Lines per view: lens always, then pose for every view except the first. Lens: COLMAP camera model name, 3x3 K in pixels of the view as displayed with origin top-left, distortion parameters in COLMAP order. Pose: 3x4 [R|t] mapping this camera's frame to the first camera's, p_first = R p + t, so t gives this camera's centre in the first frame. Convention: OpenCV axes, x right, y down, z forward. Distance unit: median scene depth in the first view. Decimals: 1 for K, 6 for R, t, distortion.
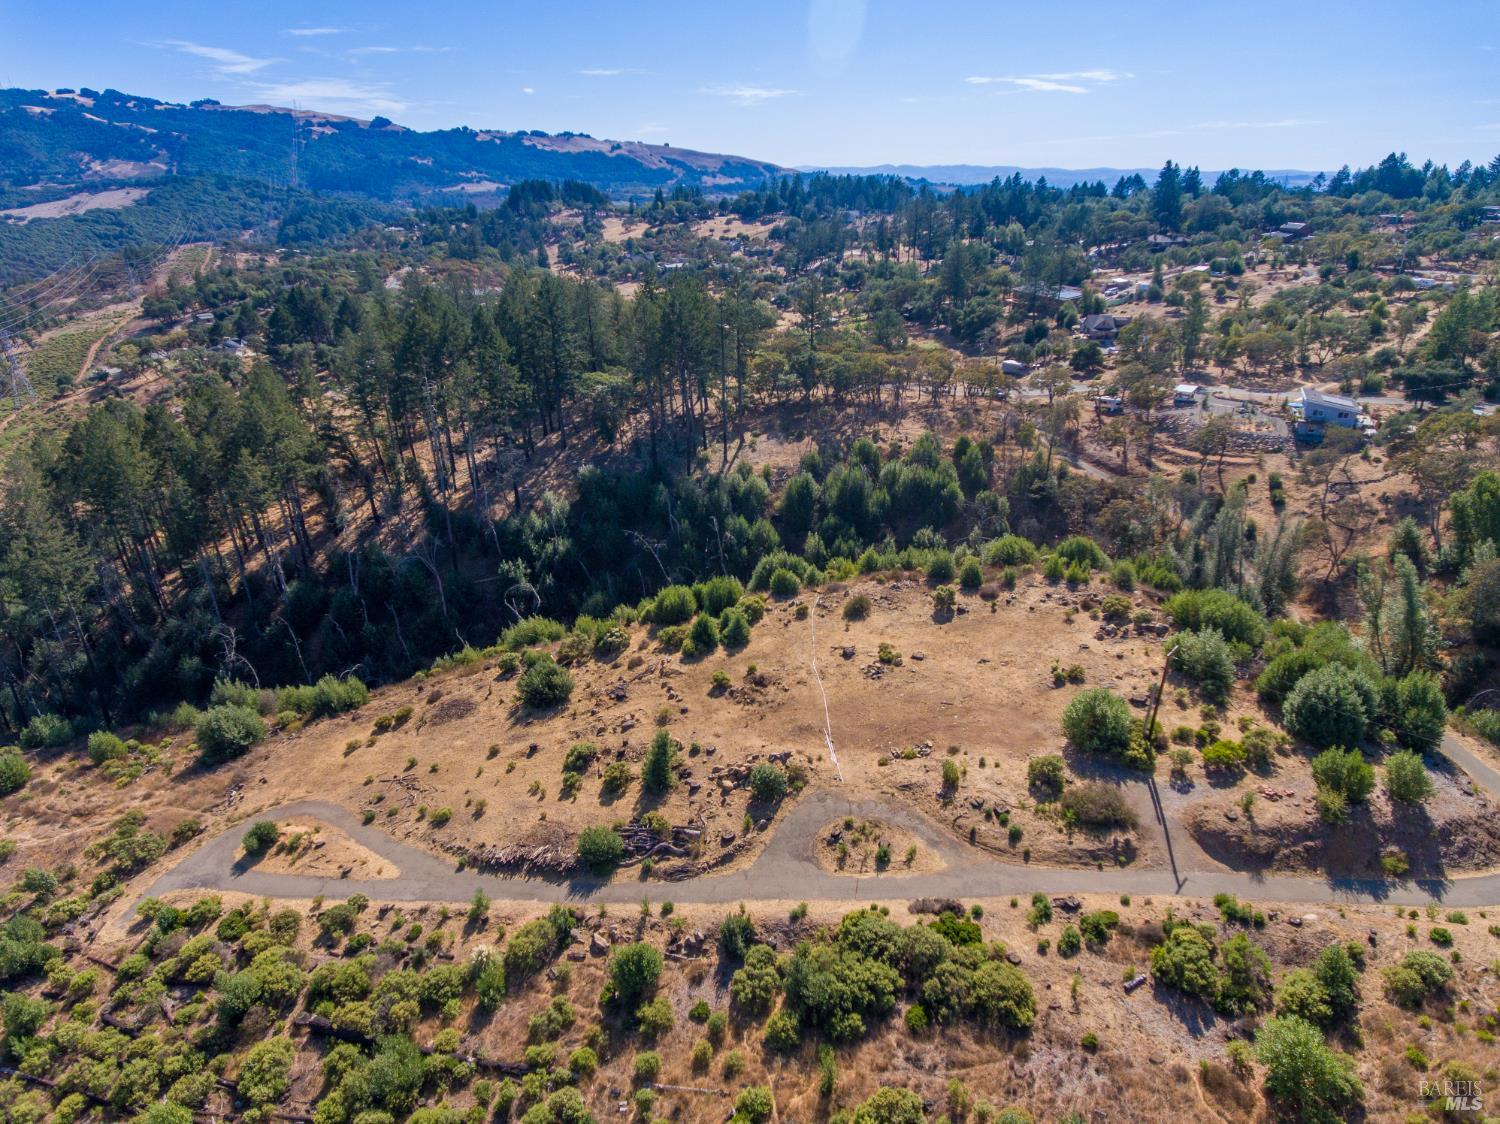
lens RADIAL K [[881.5, 0, 732.8], [0, 881.5, 568.5], [0, 0, 1]] dist [-0.005960, 0.001832]
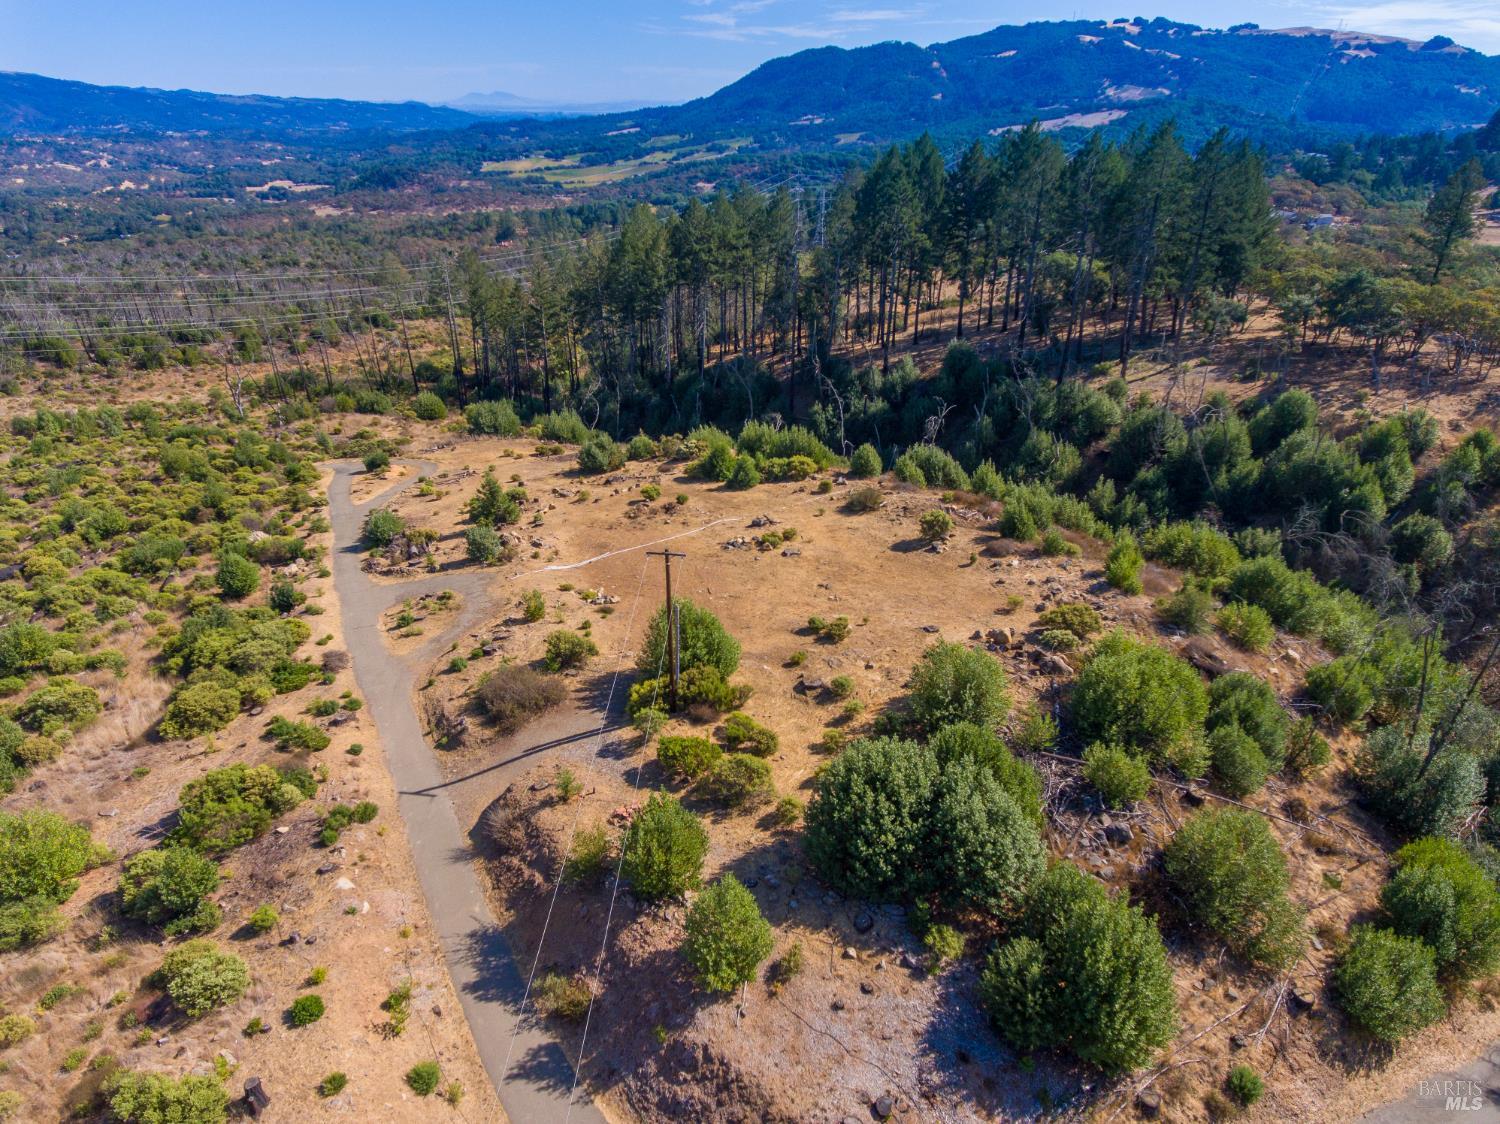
lens RADIAL K [[881.5, 0, 732.8], [0, 881.5, 568.5], [0, 0, 1]] dist [-0.005960, 0.001832]
pose [[0.568485, 0.397421, -0.720334, 0.778131], [-0.352142, 0.908863, 0.223527, -0.043540], [0.743519, 0.126588, 0.656624, 0.488110]]
